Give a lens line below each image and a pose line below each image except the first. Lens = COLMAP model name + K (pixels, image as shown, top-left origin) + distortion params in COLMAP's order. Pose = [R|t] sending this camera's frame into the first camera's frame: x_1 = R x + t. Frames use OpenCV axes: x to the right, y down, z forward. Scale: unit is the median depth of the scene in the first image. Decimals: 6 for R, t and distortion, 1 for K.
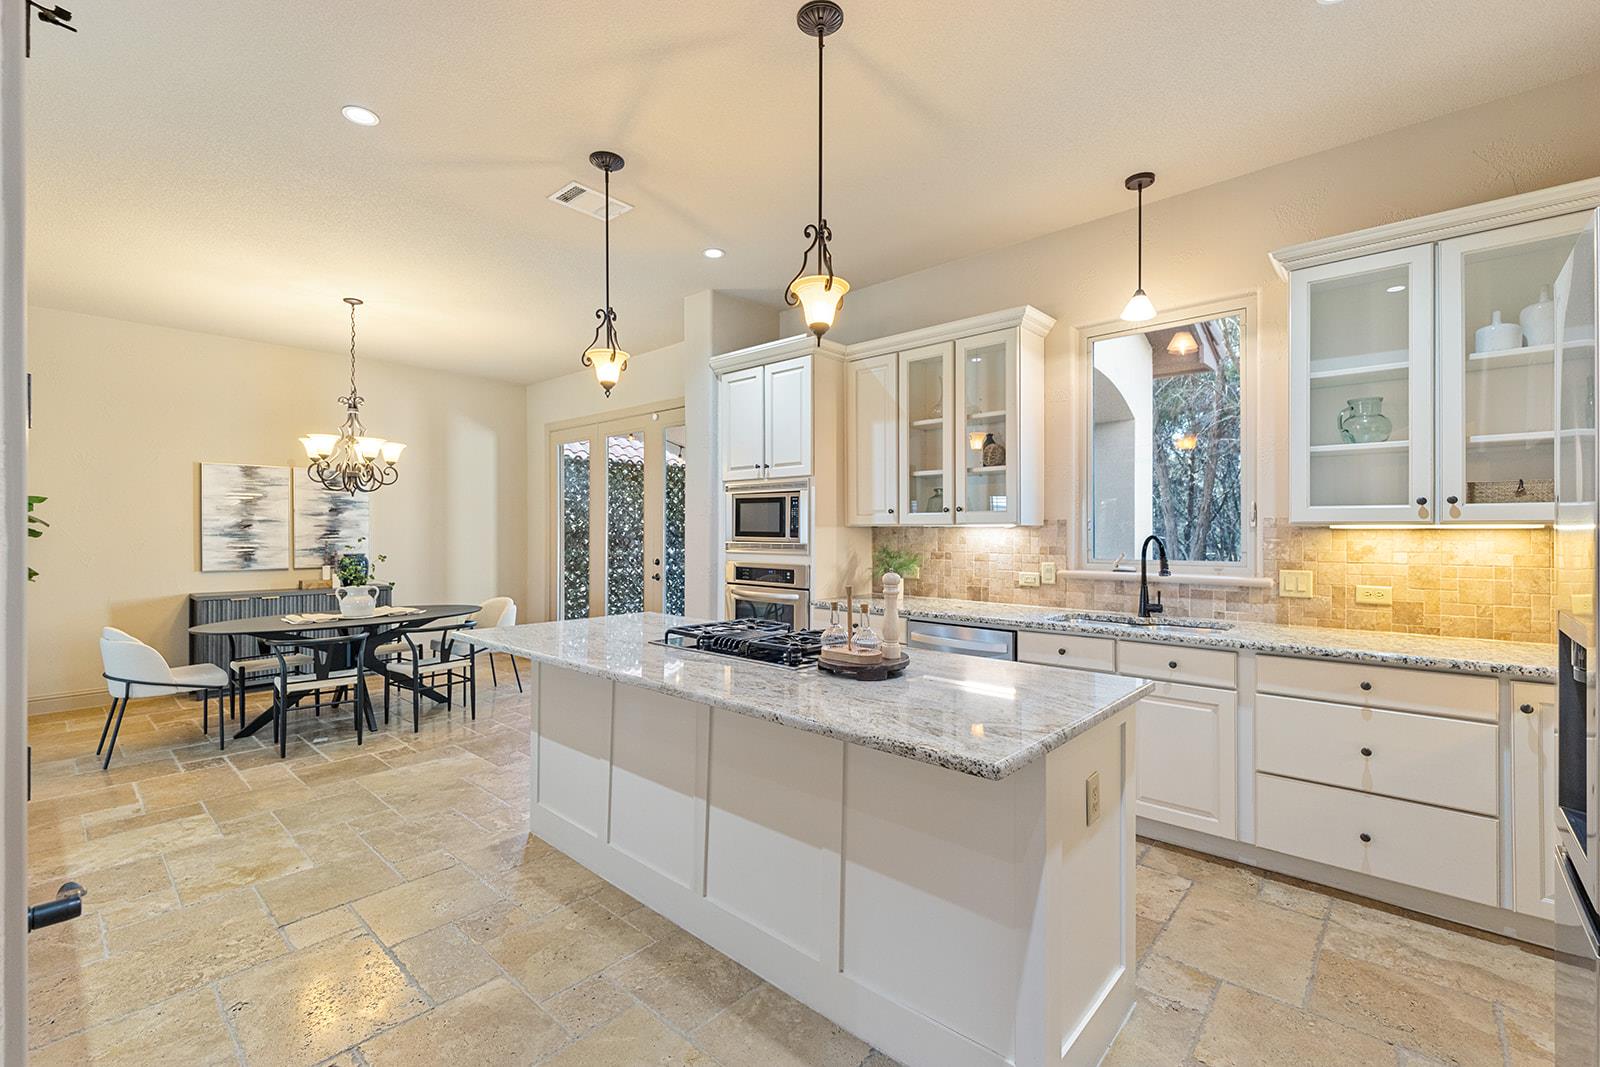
lens RADIAL K [[696.3, 0, 799.5], [0, 696.3, 529.7], [0, 0, 1]] dist [0.001918, -0.000417]
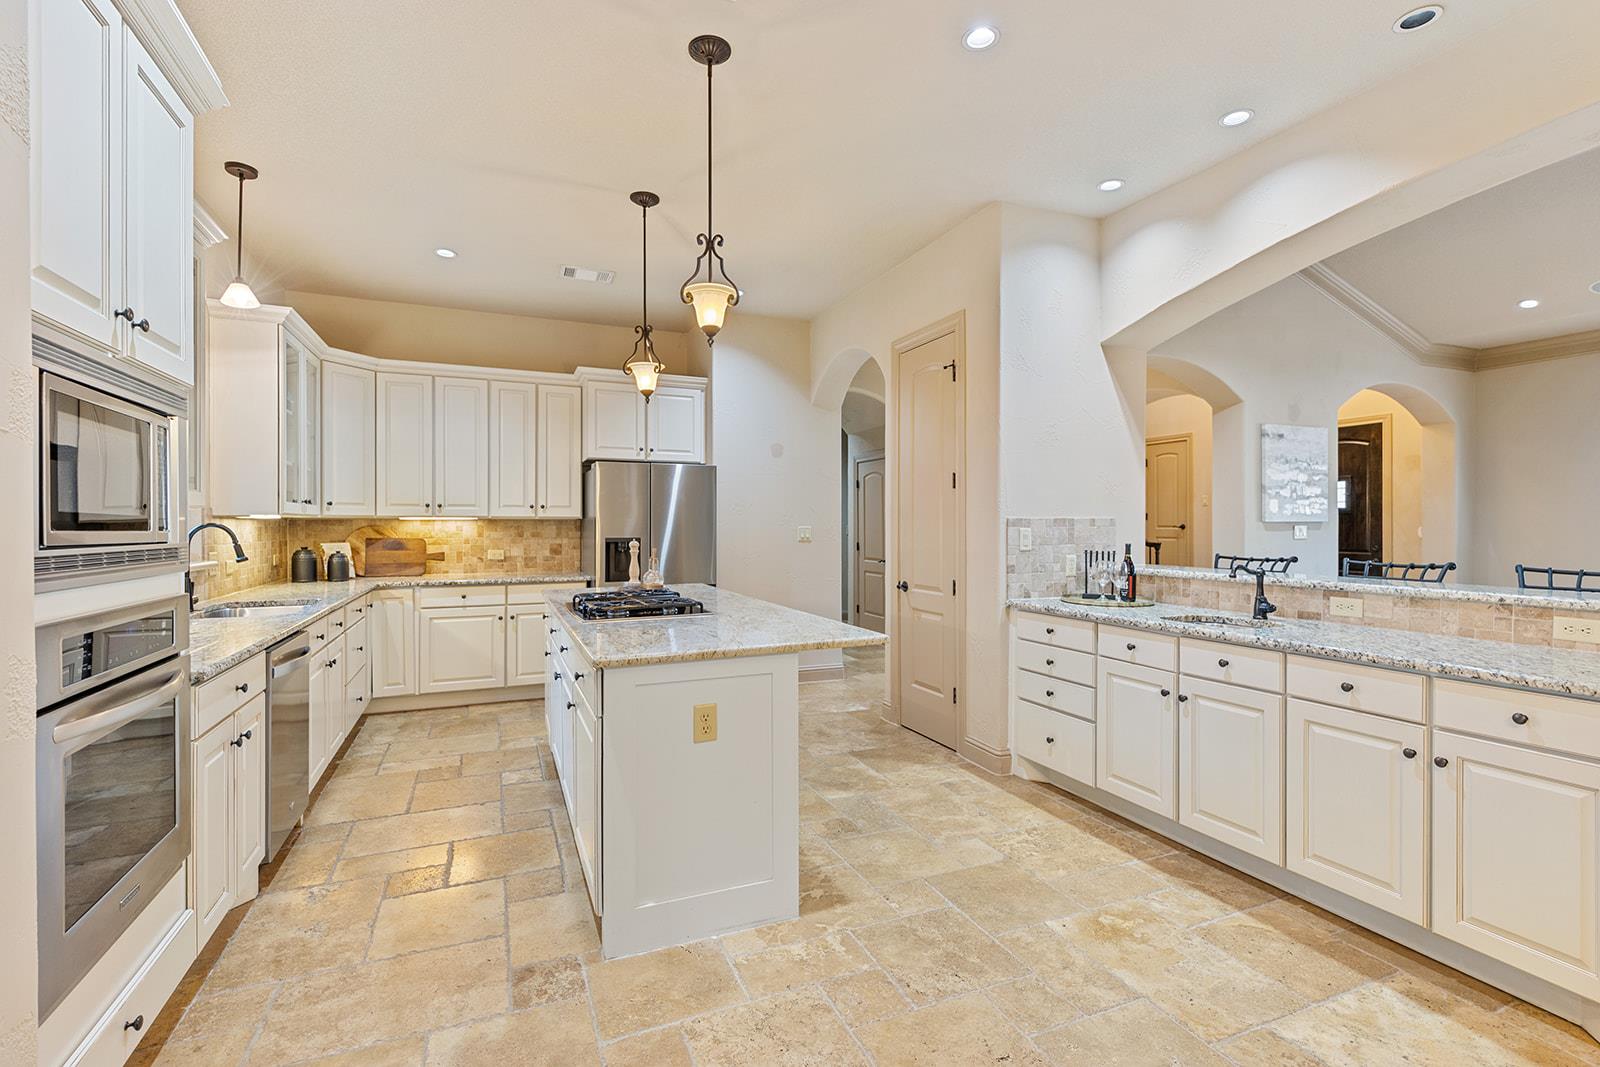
lens RADIAL K [[711.0, 0, 796.4], [0, 711.0, 525.9], [0, 0, 1]] dist [0.000807, -0.000099]
pose [[-0.906235, 0.001298, 0.422773, -0.509062], [0.002638, 0.999993, 0.002585, 0.009163], [-0.422766, 0.003458, -0.906232, 1.215929]]
